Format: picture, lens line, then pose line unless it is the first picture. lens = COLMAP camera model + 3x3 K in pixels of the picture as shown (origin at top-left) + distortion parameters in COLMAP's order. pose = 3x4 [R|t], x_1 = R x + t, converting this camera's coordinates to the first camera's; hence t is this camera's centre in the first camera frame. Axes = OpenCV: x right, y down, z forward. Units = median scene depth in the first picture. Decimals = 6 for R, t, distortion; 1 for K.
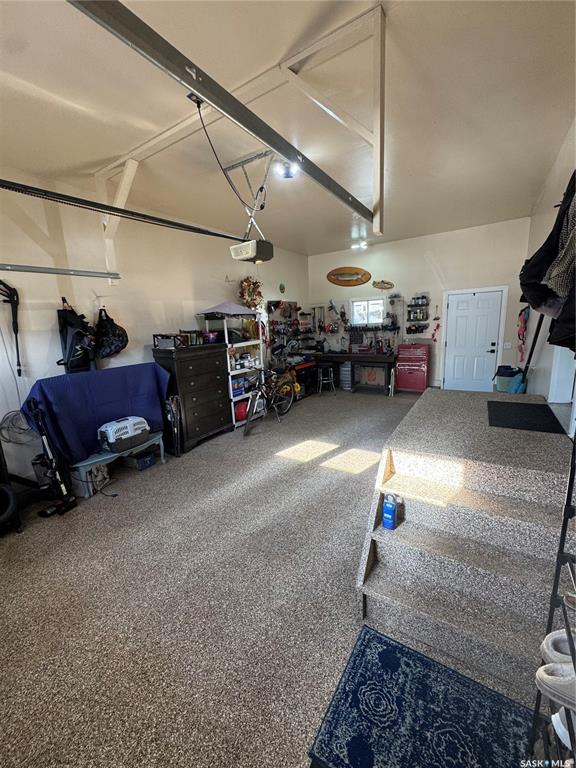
lens RADIAL K [[305.7, 0, 288.2], [0, 305.7, 382.6], [0, 0, 1]] dist [-0.003680, 0.000452]
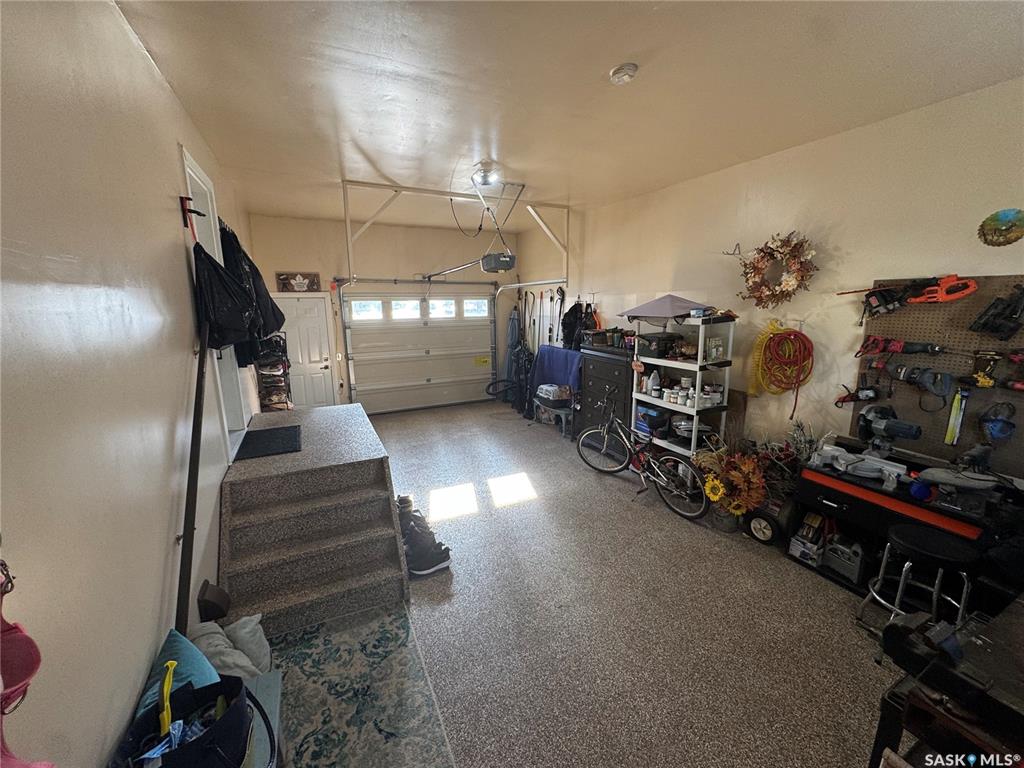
lens RADIAL K [[407.6, 0, 511.7], [0, 407.6, 382.3], [0, 0, 1]] dist [-0.003680, 0.000452]
pose [[-0.518243, 0.223200, -0.825594, 1.098592], [-0.137822, 0.930930, 0.338192, -0.503875], [0.844055, 0.289050, -0.451687, 1.724817]]
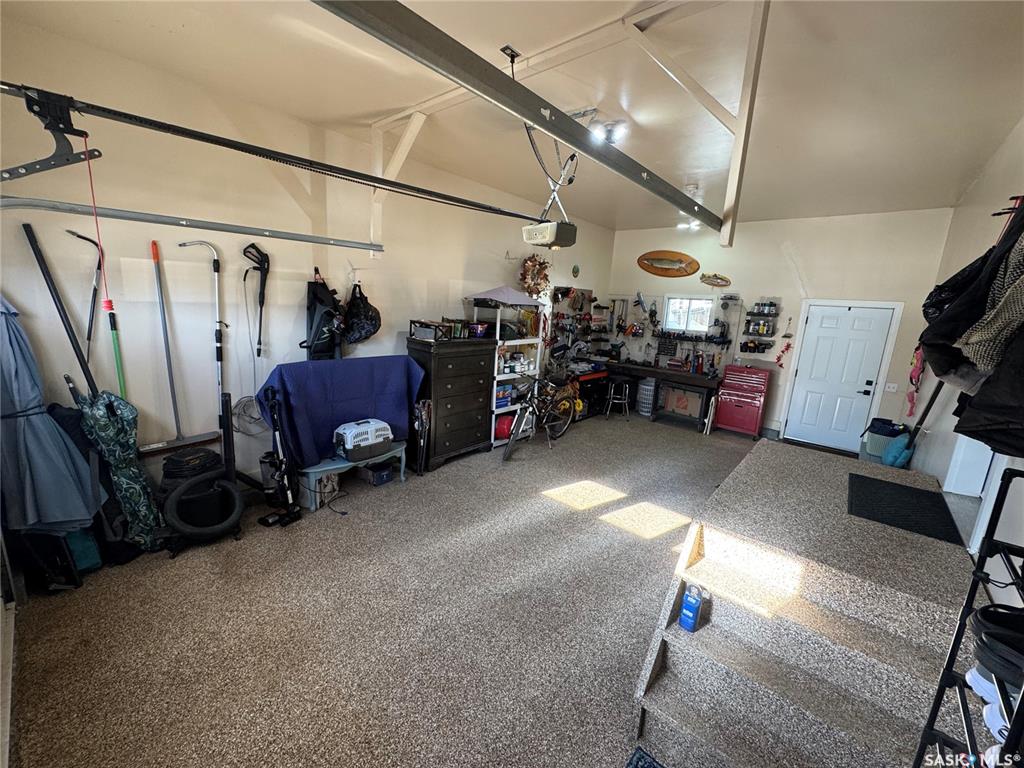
lens RADIAL K [[407.6, 0, 511.7], [0, 407.6, 382.3], [0, 0, 1]] dist [-0.003680, 0.000452]
pose [[0.983676, 0.132628, -0.121618, -0.033912], [-0.132652, 0.991131, 0.007939, -0.047869], [0.121593, 0.008324, 0.992545, -0.038859]]
